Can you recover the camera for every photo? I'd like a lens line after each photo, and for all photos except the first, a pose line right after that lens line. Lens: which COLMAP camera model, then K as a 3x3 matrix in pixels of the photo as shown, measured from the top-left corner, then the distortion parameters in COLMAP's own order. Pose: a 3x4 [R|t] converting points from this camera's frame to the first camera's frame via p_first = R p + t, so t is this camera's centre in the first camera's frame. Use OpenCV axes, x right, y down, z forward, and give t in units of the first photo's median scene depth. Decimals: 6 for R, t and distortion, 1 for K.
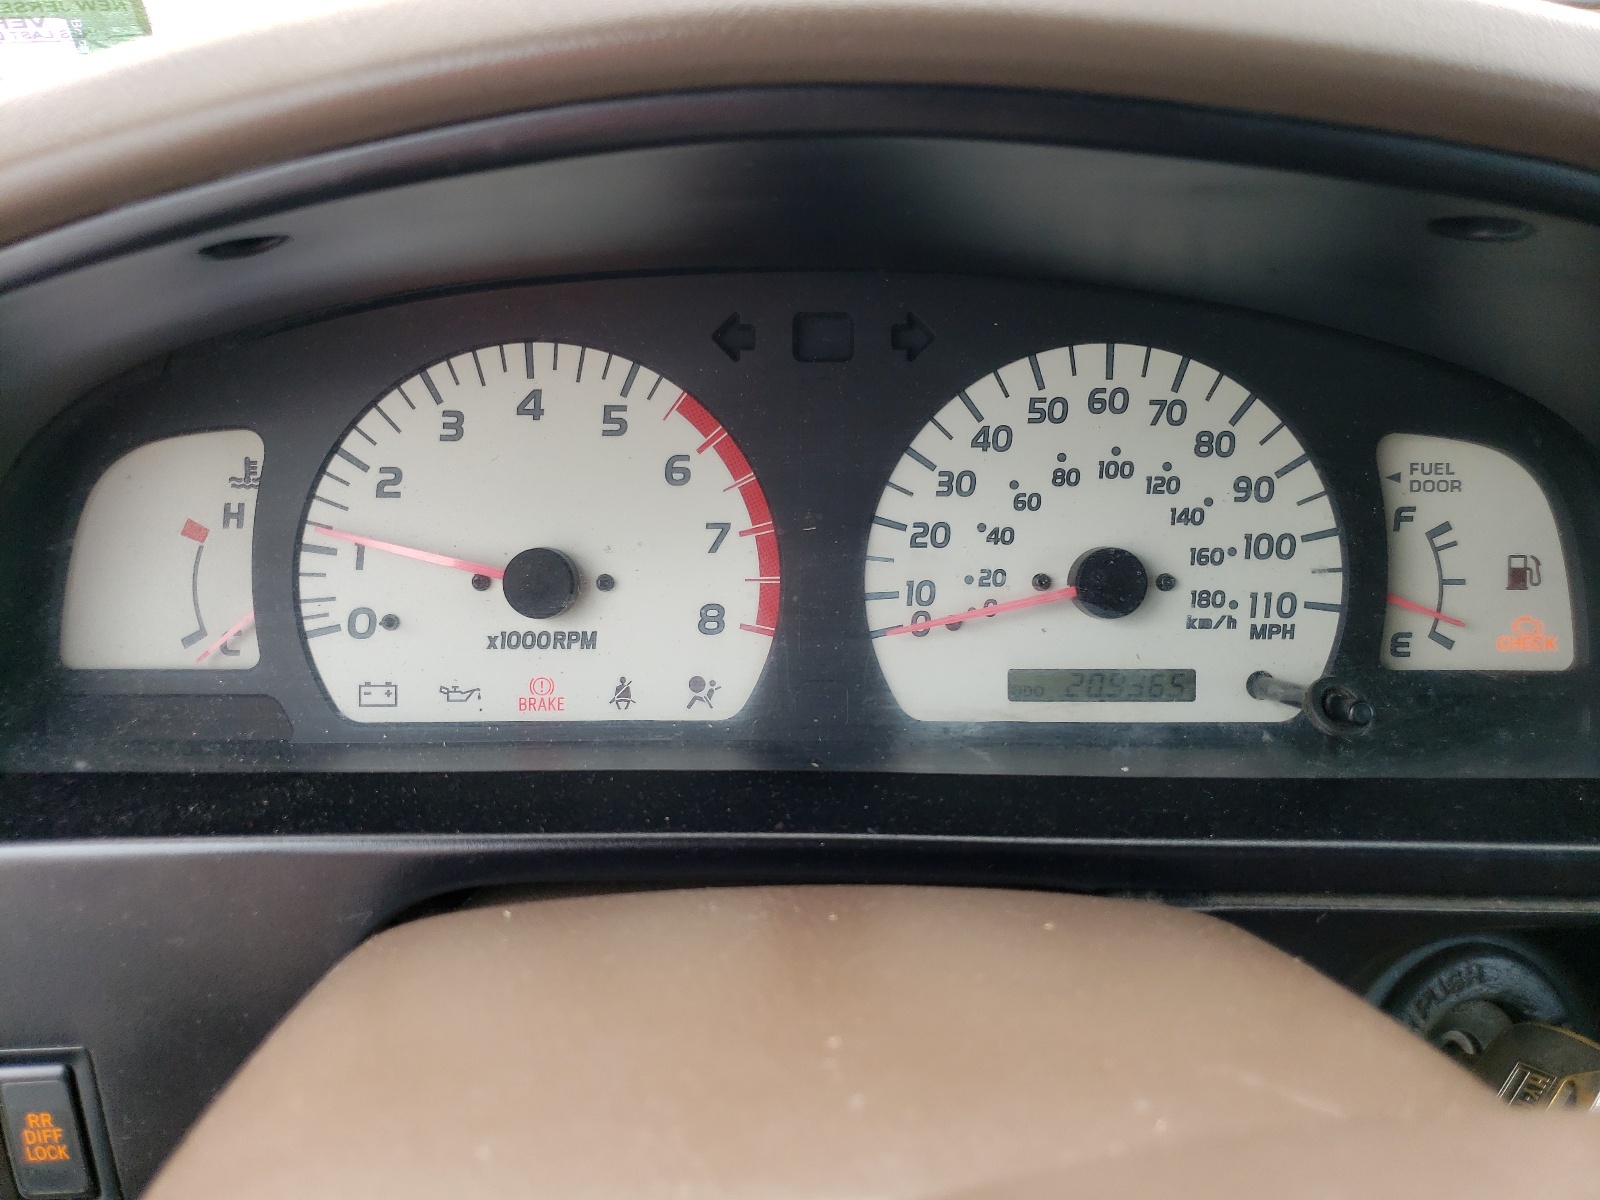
lens RADIAL K [[1185.7, 0, 800.0], [0, 1185.7, 600.0], [0, 0, 1]] dist [0.037882, -0.156005]
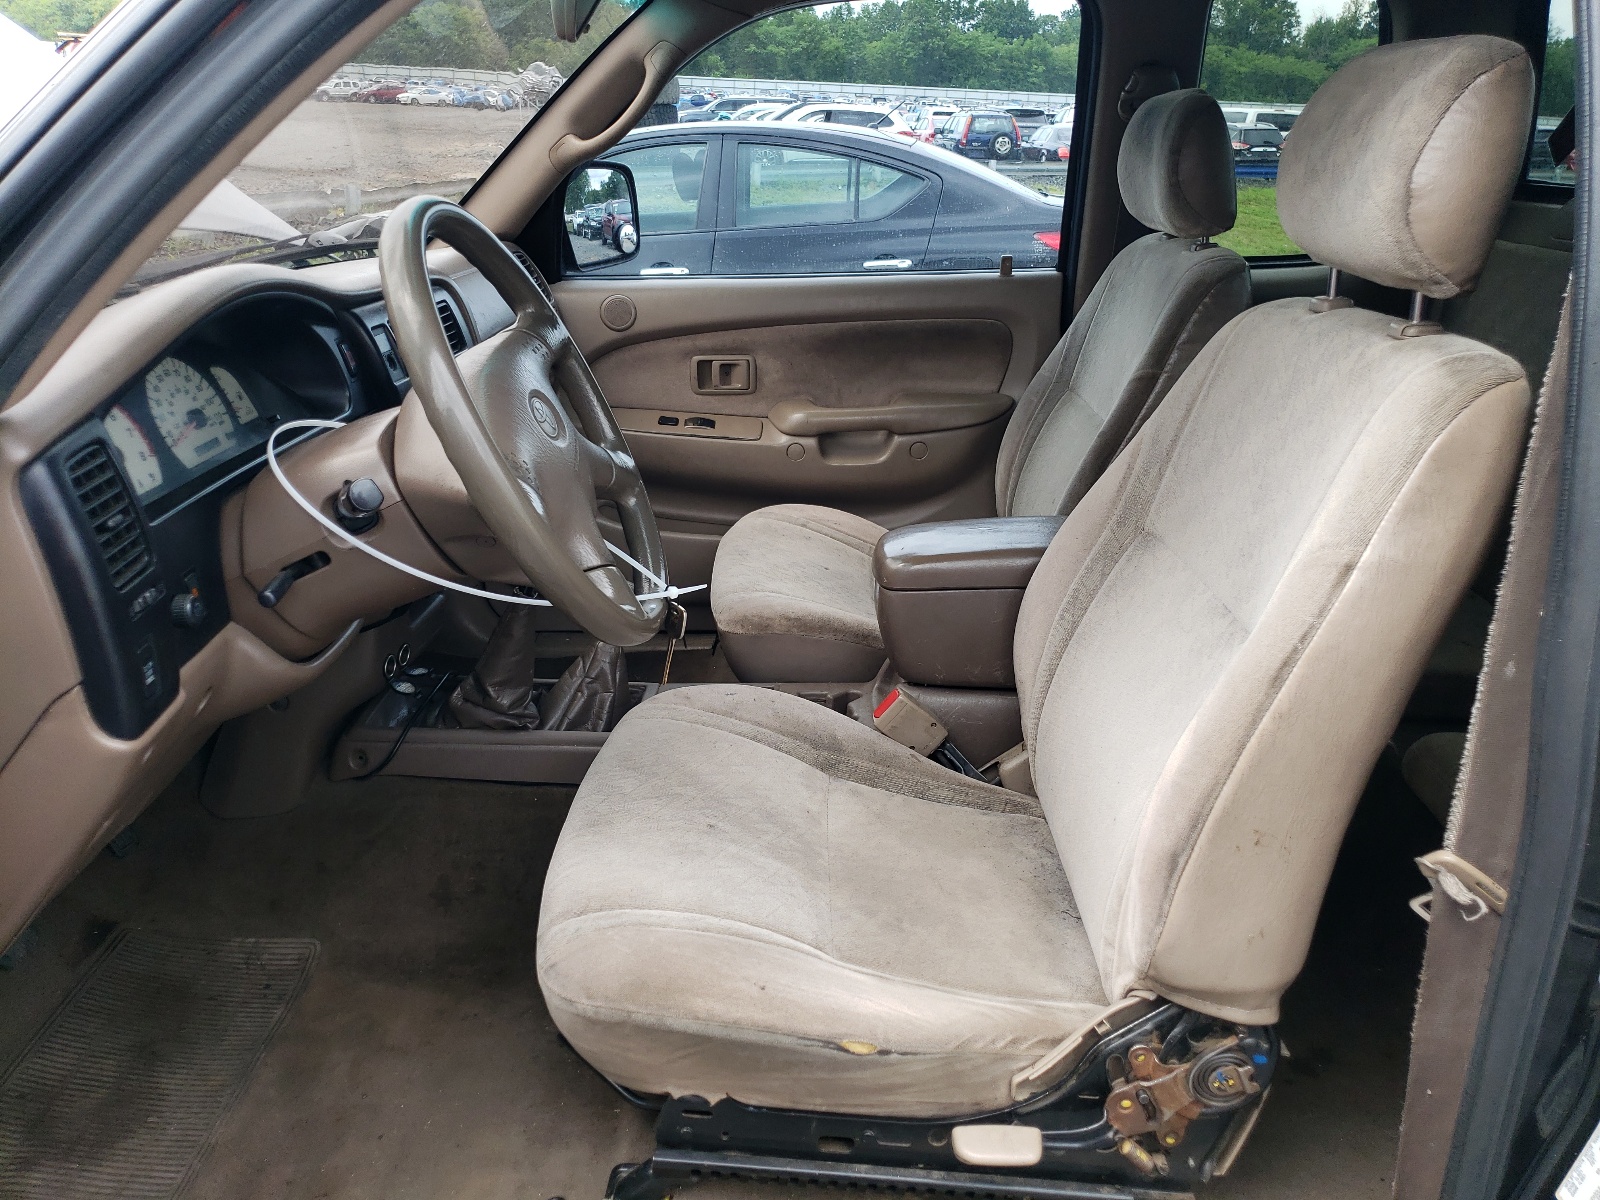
lens RADIAL K [[1185.7, 0, 800.0], [0, 1185.7, 600.0], [0, 0, 1]] dist [0.037882, -0.156005]
pose [[-0.003012, -0.352697, 0.935733, -3.289444], [0.373324, 0.867687, 0.328251, -0.032762], [-0.927696, 0.350320, 0.129056, -0.971864]]
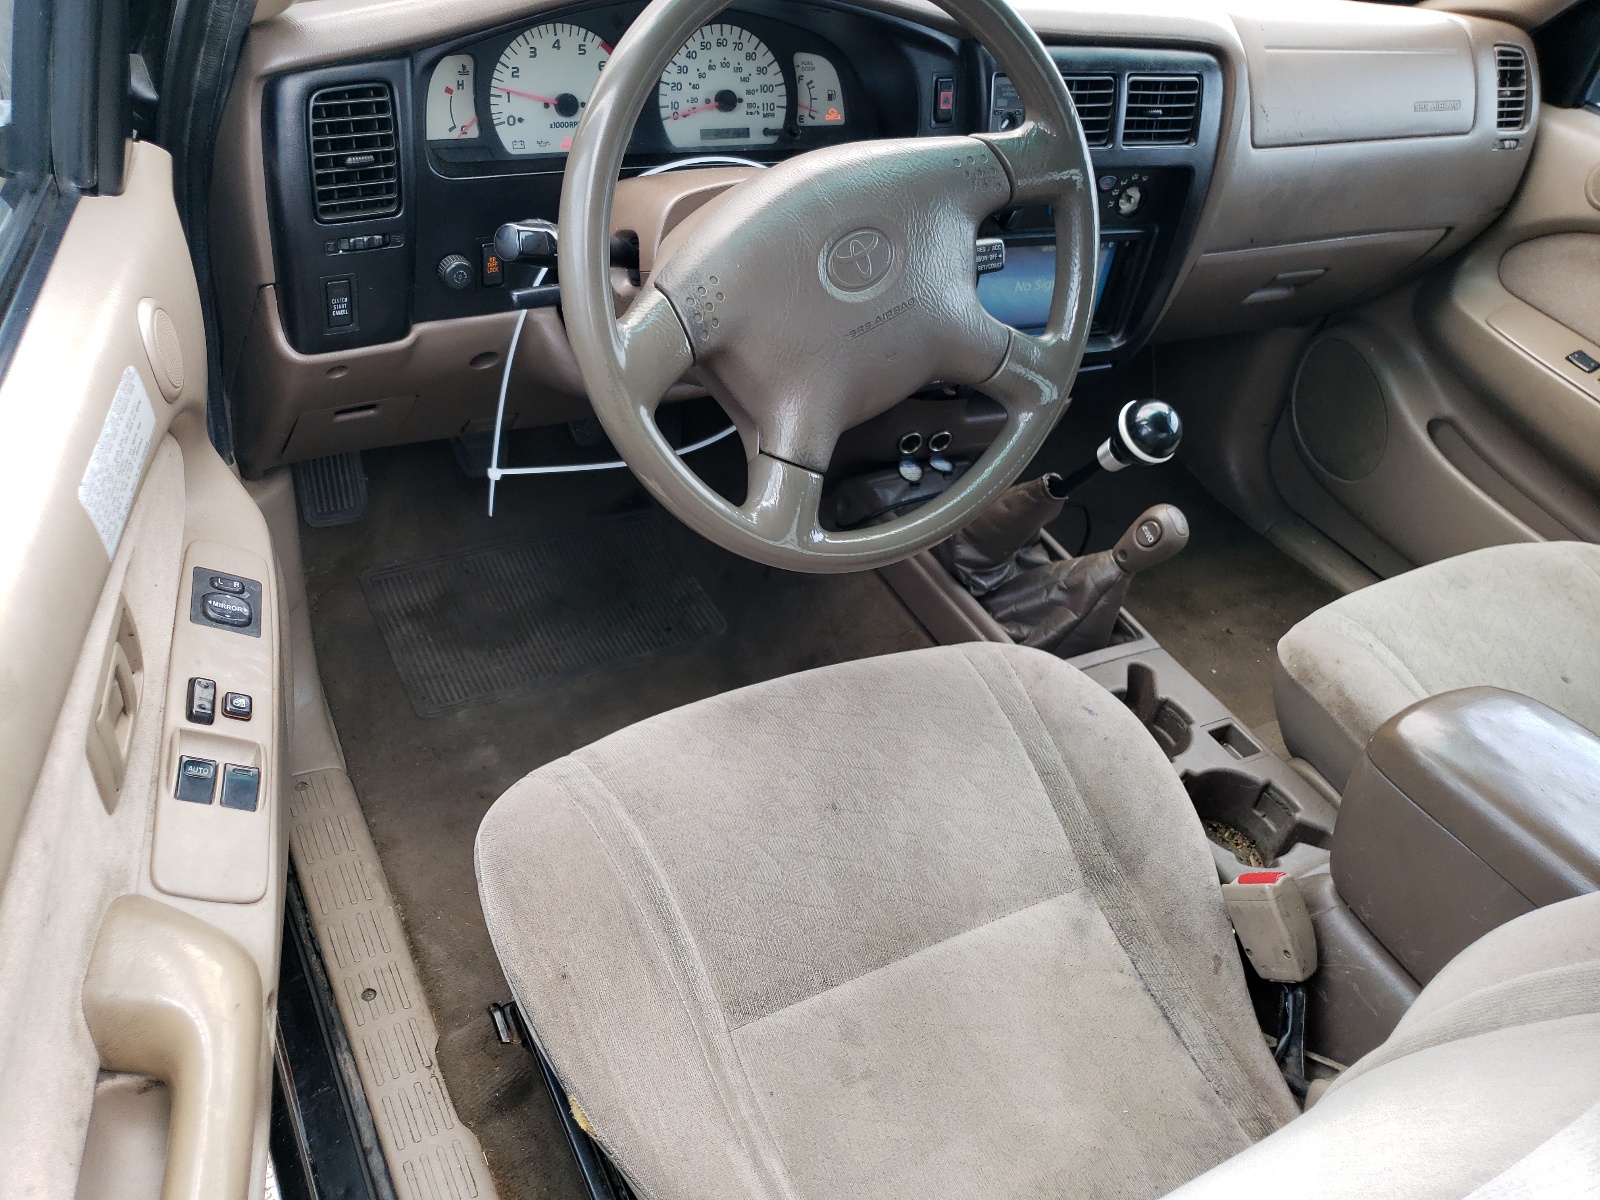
lens RADIAL K [[1185.7, 0, 800.0], [0, 1185.7, 600.0], [0, 0, 1]] dist [0.037882, -0.156005]
pose [[0.869662, -0.209635, 0.446924, -1.370443], [0.046440, 0.936079, 0.348712, 0.146733], [-0.491458, -0.282506, 0.823808, -2.302357]]
